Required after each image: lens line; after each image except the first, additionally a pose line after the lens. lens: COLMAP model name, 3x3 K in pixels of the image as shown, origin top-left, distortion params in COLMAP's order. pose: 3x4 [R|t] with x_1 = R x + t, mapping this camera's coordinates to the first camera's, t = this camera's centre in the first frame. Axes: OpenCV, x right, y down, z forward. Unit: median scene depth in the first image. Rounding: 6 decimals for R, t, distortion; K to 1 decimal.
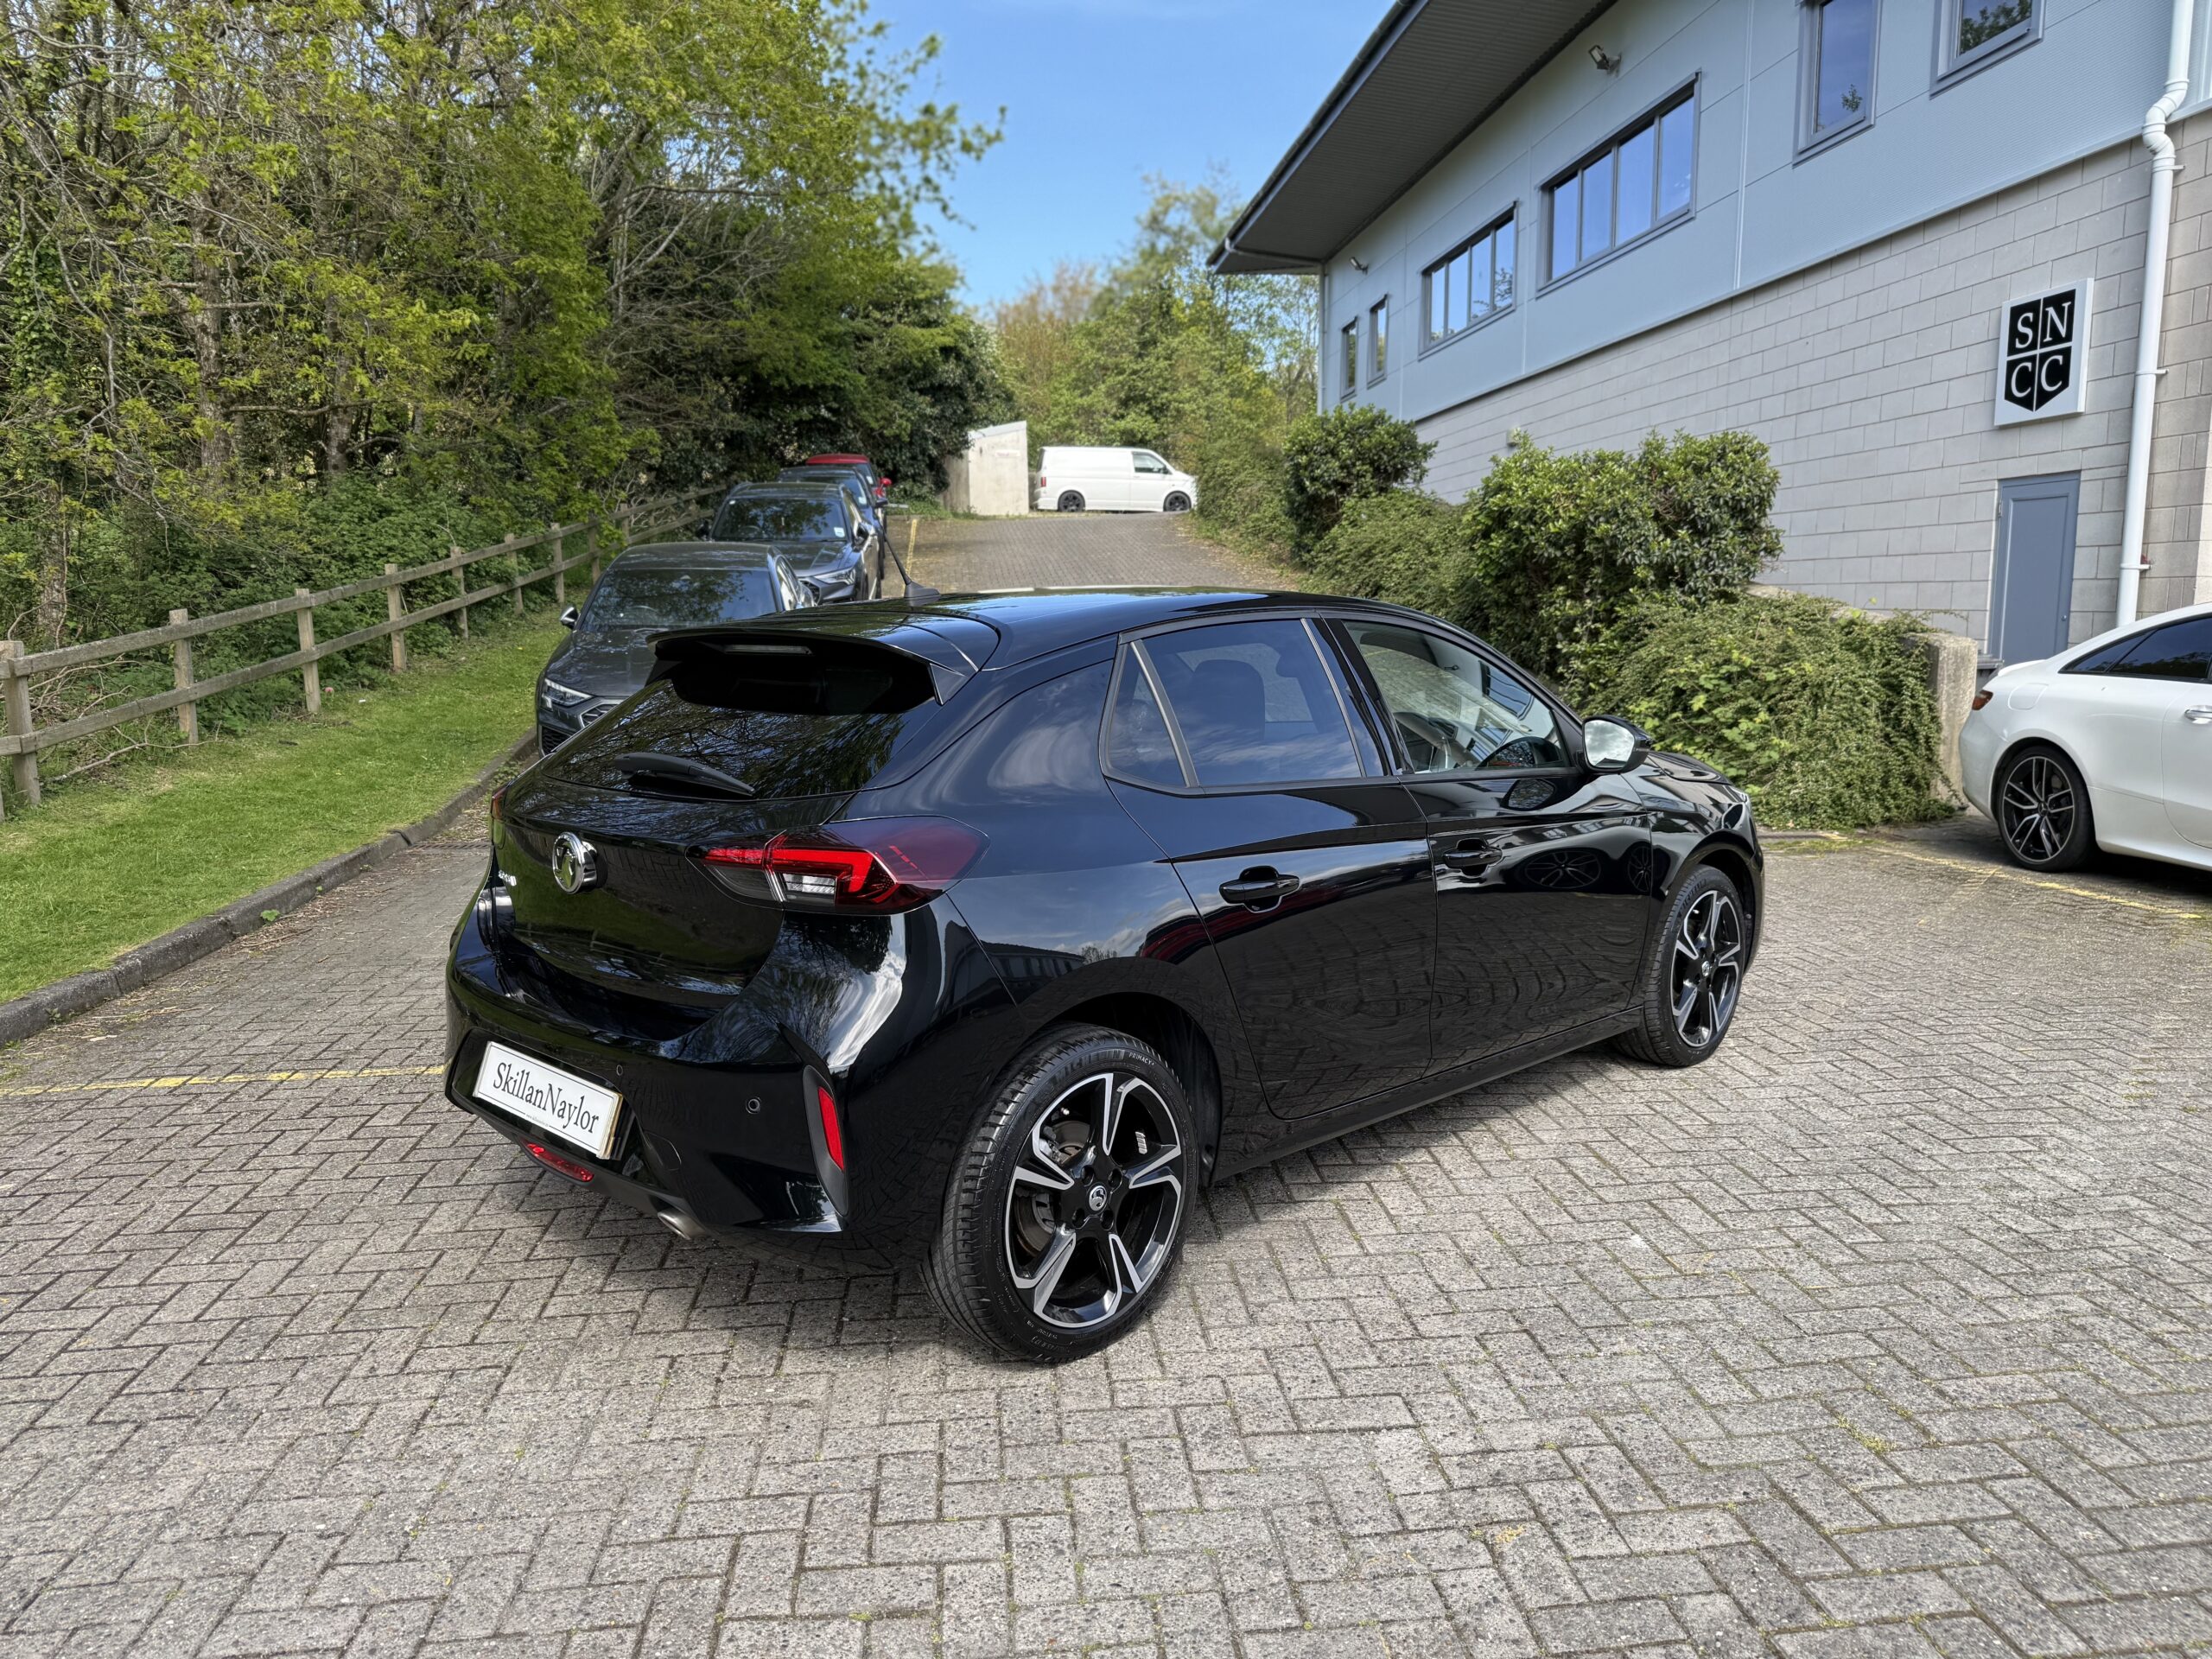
lens RADIAL K [[1505.9, 0, 1106.0], [0, 1505.9, 829.5], [0, 0, 1]] dist [0.039862, -0.047154]
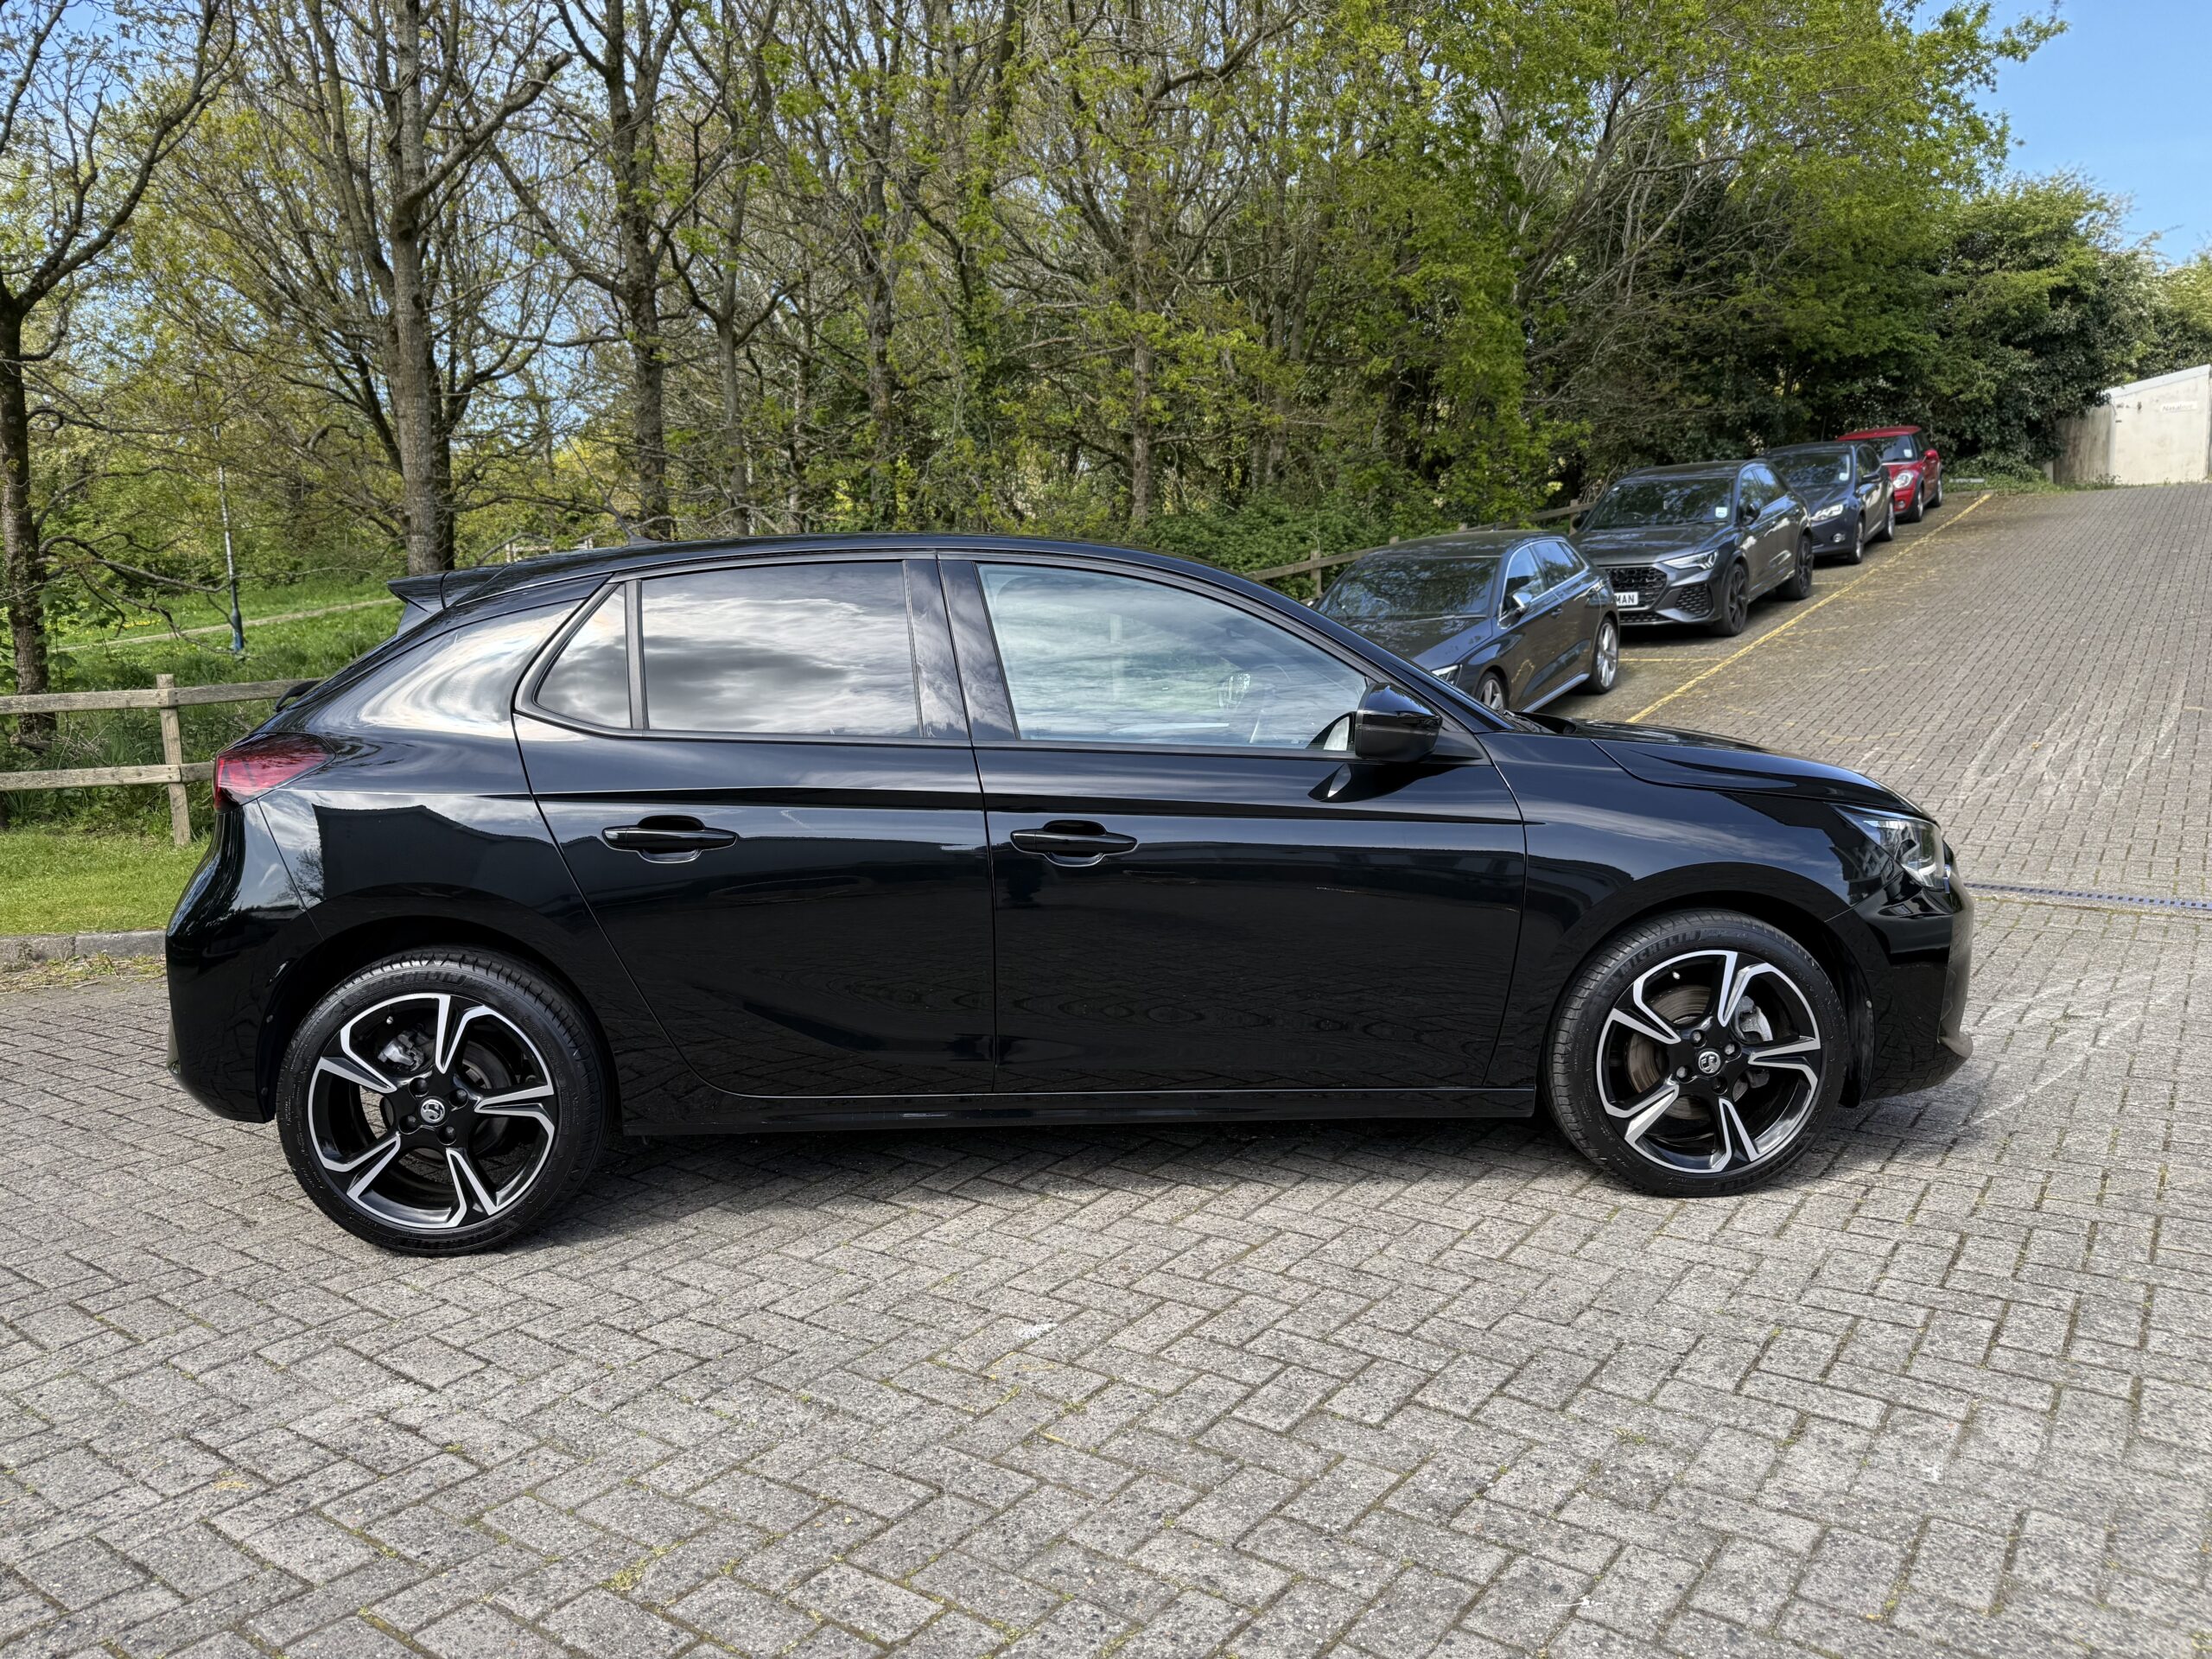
lens RADIAL K [[1489.1, 0, 1106.0], [0, 1489.1, 829.5], [0, 0, 1]] dist [0.066045, -0.082821]
pose [[0.761442, 0.075606, -0.643809, 0.856693], [-0.076265, 0.996726, 0.026851, -0.015684], [0.643732, 0.028655, 0.764715, 0.405917]]
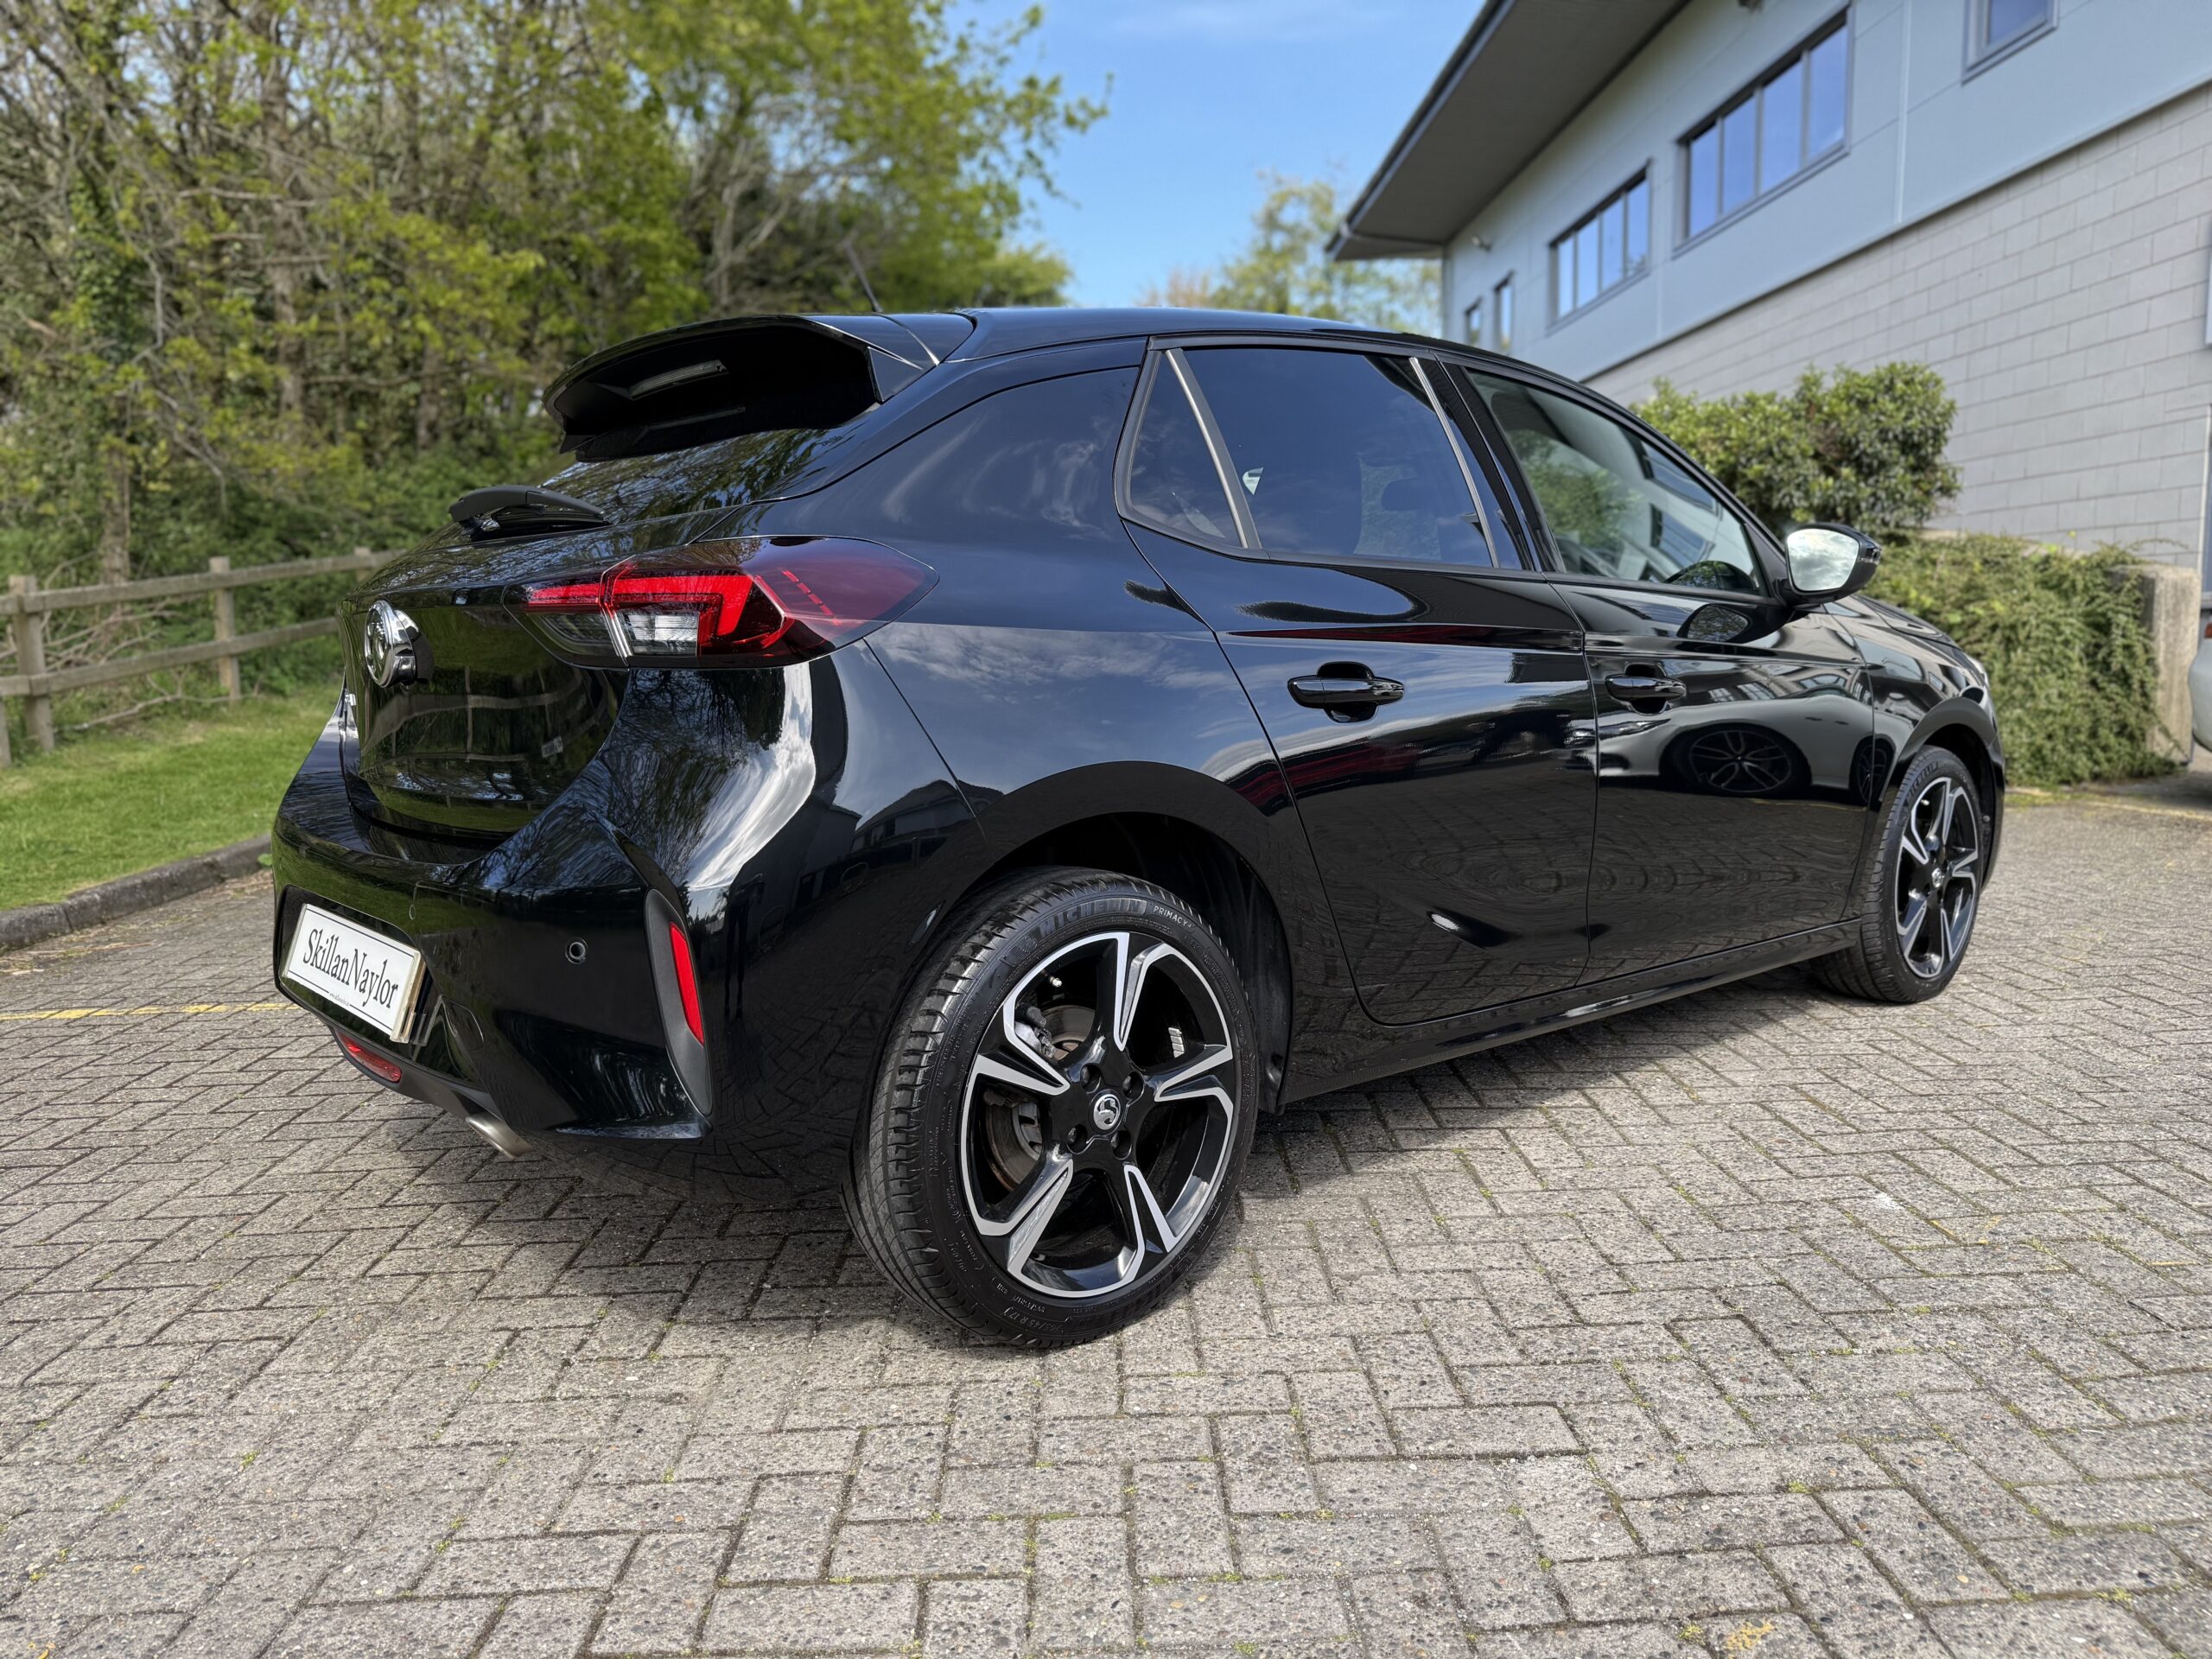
lens RADIAL K [[1531.5, 0, 1123.4], [0, 1531.5, 823.2], [0, 0, 1]] dist [0.005623, -0.001897]
pose [[0.997849, -0.002345, -0.065506, 0.040235], [0.001439, 0.999903, -0.013867, 0.101995], [0.065532, 0.013743, 0.997756, 0.251099]]
